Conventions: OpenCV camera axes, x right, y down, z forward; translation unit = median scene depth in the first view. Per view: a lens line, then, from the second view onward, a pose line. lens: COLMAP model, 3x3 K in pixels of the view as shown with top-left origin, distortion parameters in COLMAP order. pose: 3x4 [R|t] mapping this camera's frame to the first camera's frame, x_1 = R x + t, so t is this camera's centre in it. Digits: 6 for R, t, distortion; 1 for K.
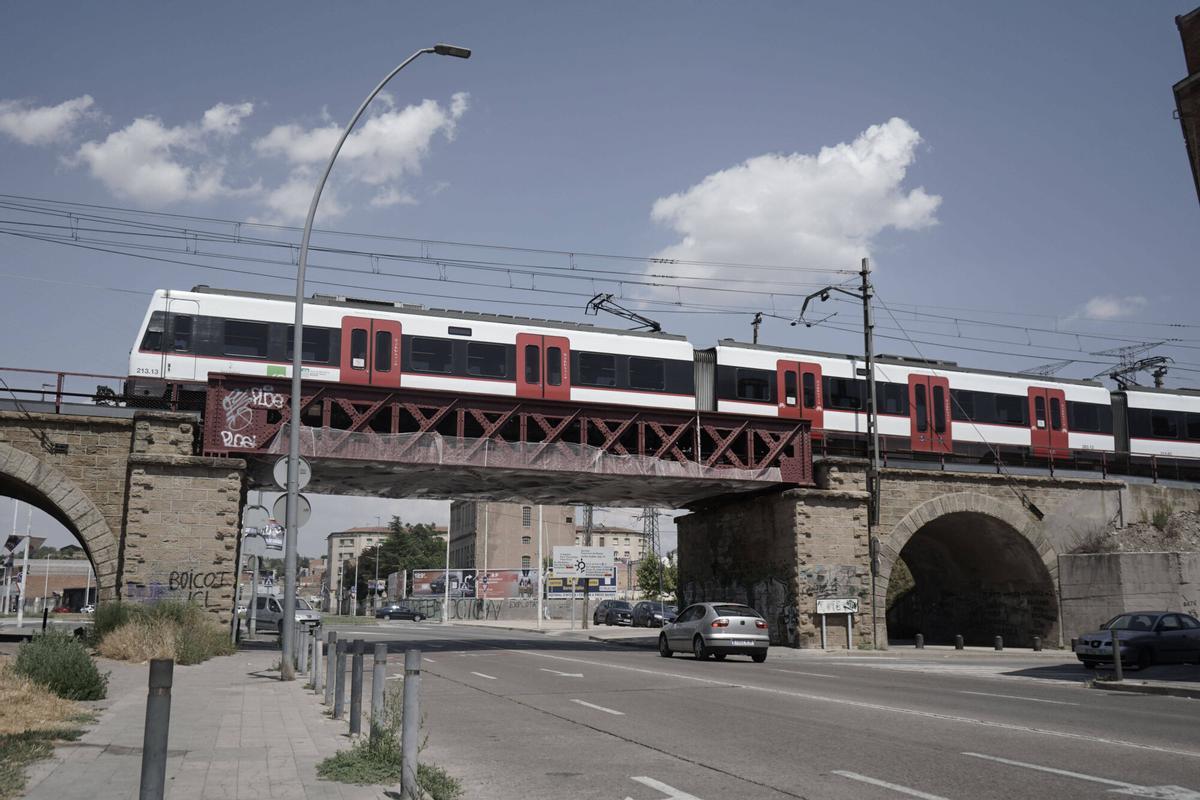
lens RADIAL K [[1189.2, 0, 602.9], [0, 1189.2, 396.4], [0, 0, 1]] dist [-0.001890, 0.015279]
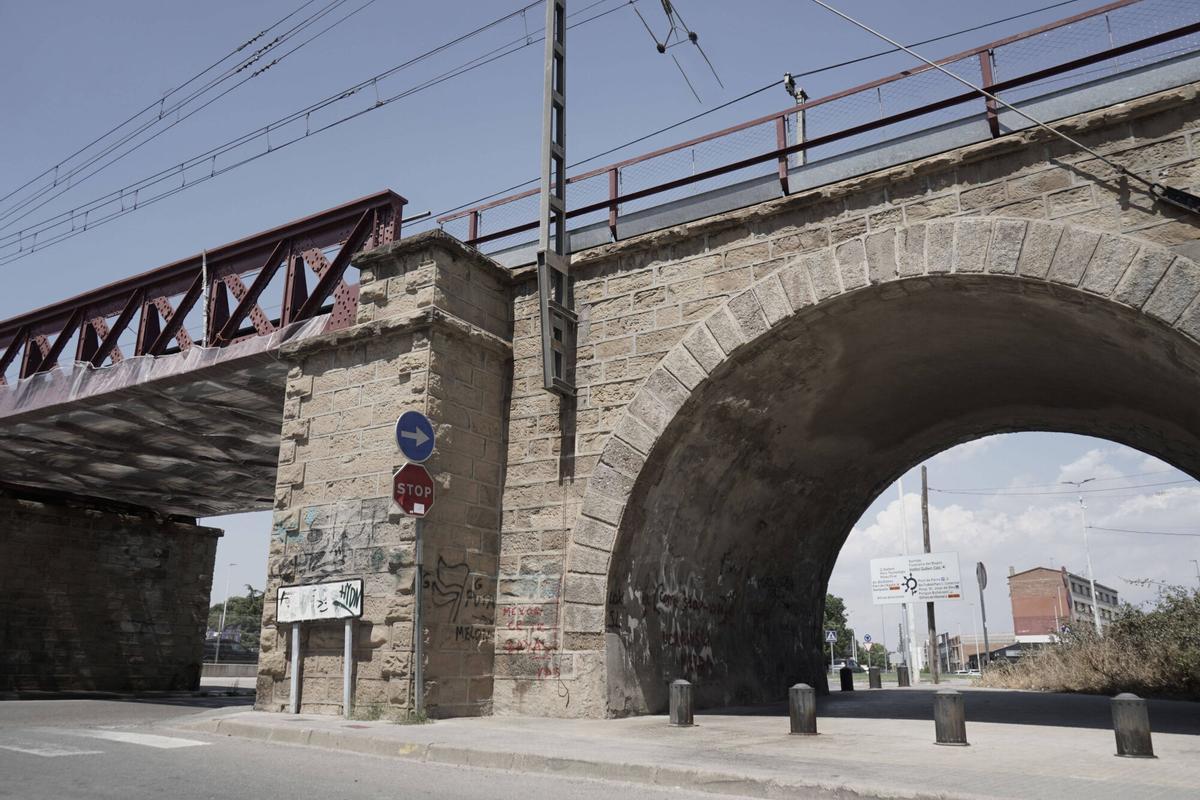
lens RADIAL K [[964.4, 0, 600.3], [0, 964.4, 396.1], [0, 0, 1]] dist [-0.013127, 0.013843]
pose [[0.580194, -0.232019, -0.780732, 0.508330], [0.146038, 0.972667, -0.180532, 0.179078], [0.801279, -0.009273, 0.598219, 0.874525]]
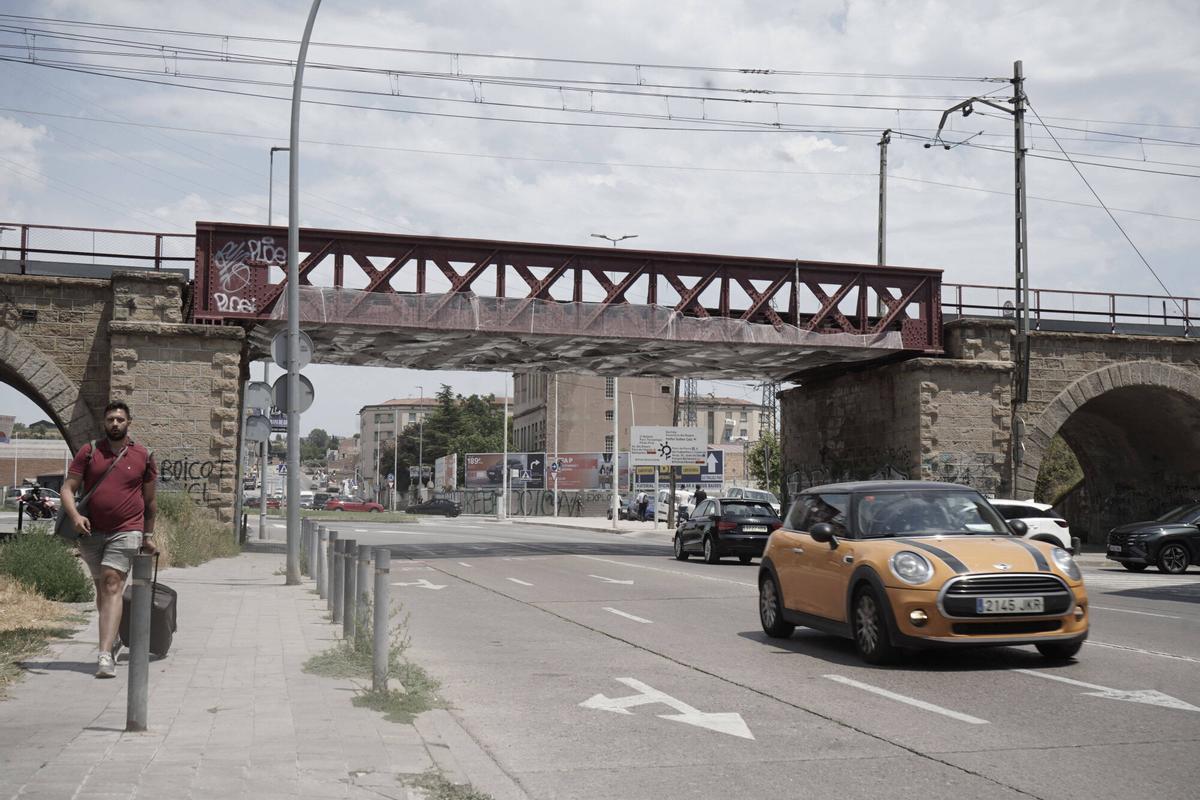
lens RADIAL K [[1564.7, 0, 602.9], [0, 1564.7, 403.5], [0, 0, 1]] dist [-0.000986, 0.008640]
pose [[0.997305, -0.000753, -0.073362, 0.026559], [0.009077, 0.993532, 0.113189, -0.013269], [0.072803, -0.113550, 0.990861, -0.064838]]
